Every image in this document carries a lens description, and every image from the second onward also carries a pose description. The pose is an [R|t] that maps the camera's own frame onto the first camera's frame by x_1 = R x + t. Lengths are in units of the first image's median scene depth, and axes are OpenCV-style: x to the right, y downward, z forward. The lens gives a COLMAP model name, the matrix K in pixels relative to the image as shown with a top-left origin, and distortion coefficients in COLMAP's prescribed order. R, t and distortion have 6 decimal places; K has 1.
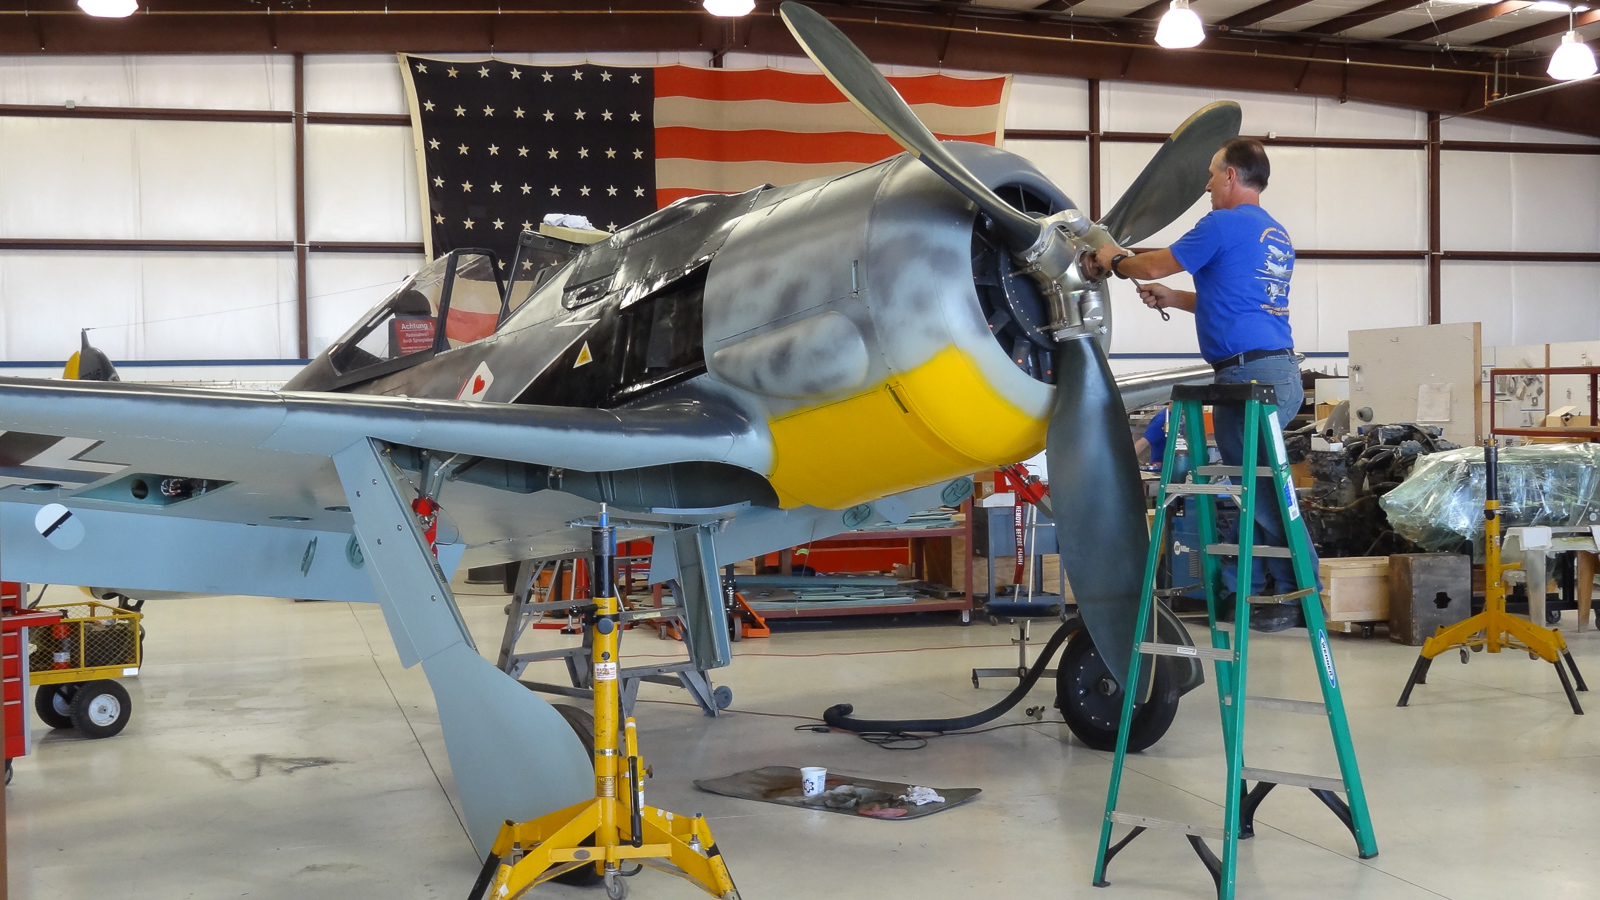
lens RADIAL K [[2006.8, 0, 800.0], [0, 2006.8, 450.0], [0, 0, 1]] dist [-0.005779, 0.068037]
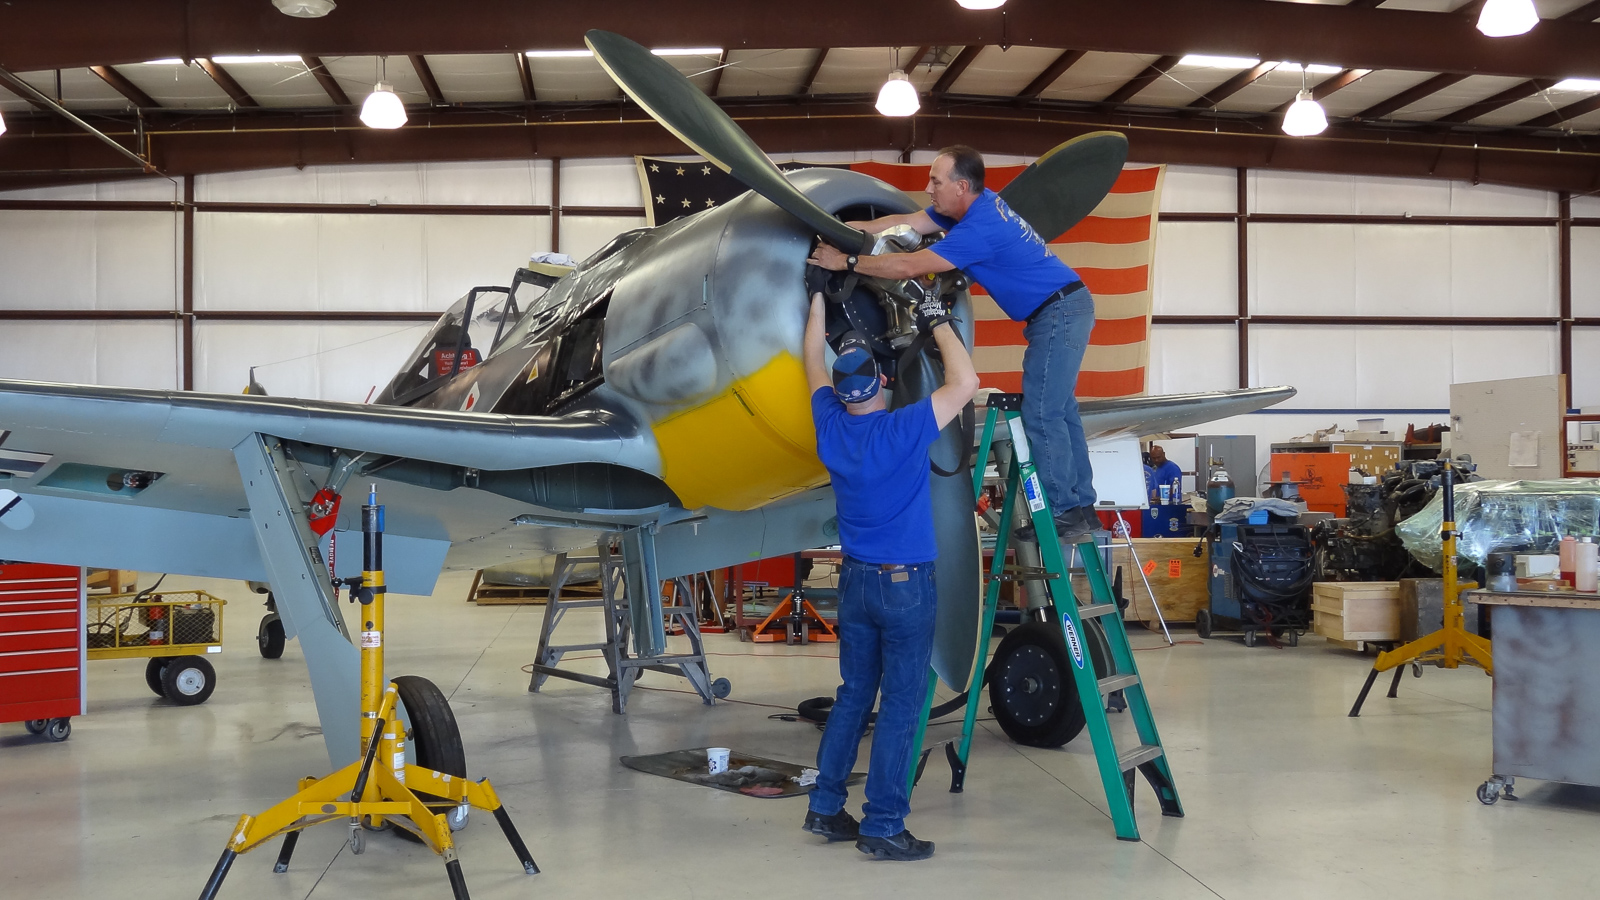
lens RADIAL K [[1675.3, 0, 800.0], [0, 1675.3, 450.0], [0, 0, 1]] dist [-0.001181, 0.013318]
pose [[0.986261, 0.006978, -0.165048, 0.124727], [-0.012203, 0.999455, -0.030664, 0.014856], [0.164744, 0.032256, 0.985809, 0.065443]]
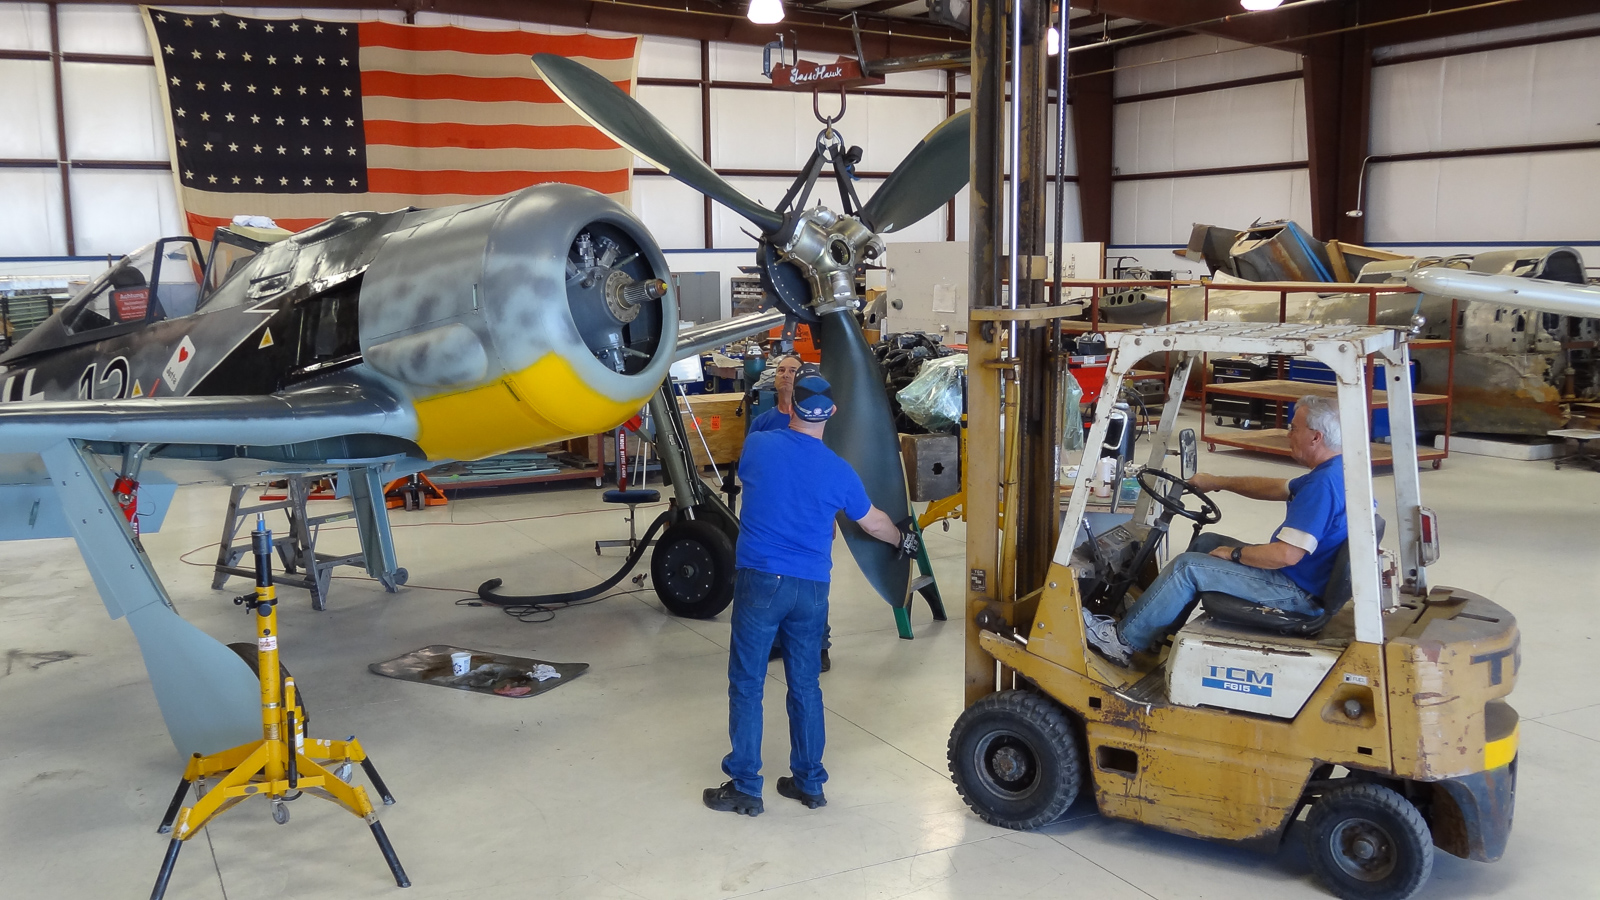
lens RADIAL K [[1479.6, 0, 800.0], [0, 1479.6, 450.0], [0, 0, 1]] dist [-0.001688, 0.019705]
pose [[0.980499, -0.024335, 0.195010, 0.024202], [0.002700, 0.993878, 0.110452, -0.051062], [-0.196504, -0.107771, 0.974562, 0.014399]]
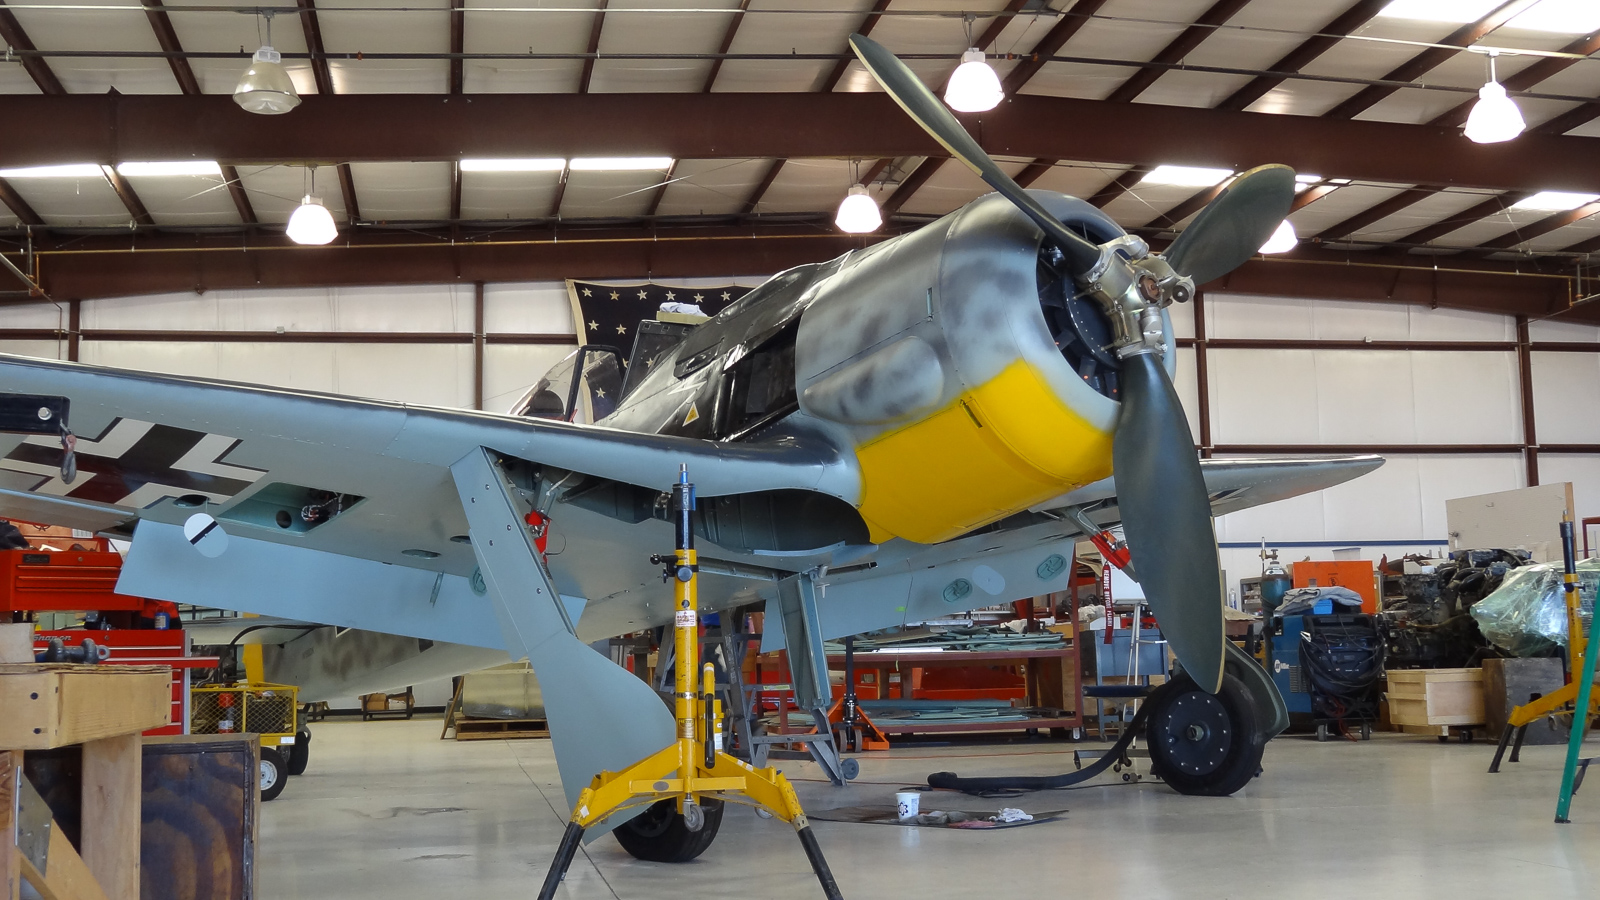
lens RADIAL K [[1841.7, 0, 800.0], [0, 1841.7, 450.0], [0, 0, 1]] dist [-0.000547, 0.032253]
pose [[0.996619, -0.020198, -0.079639, 0.019298], [0.009458, 0.991073, -0.132986, 0.067921], [0.081614, 0.131783, 0.987913, 0.012489]]
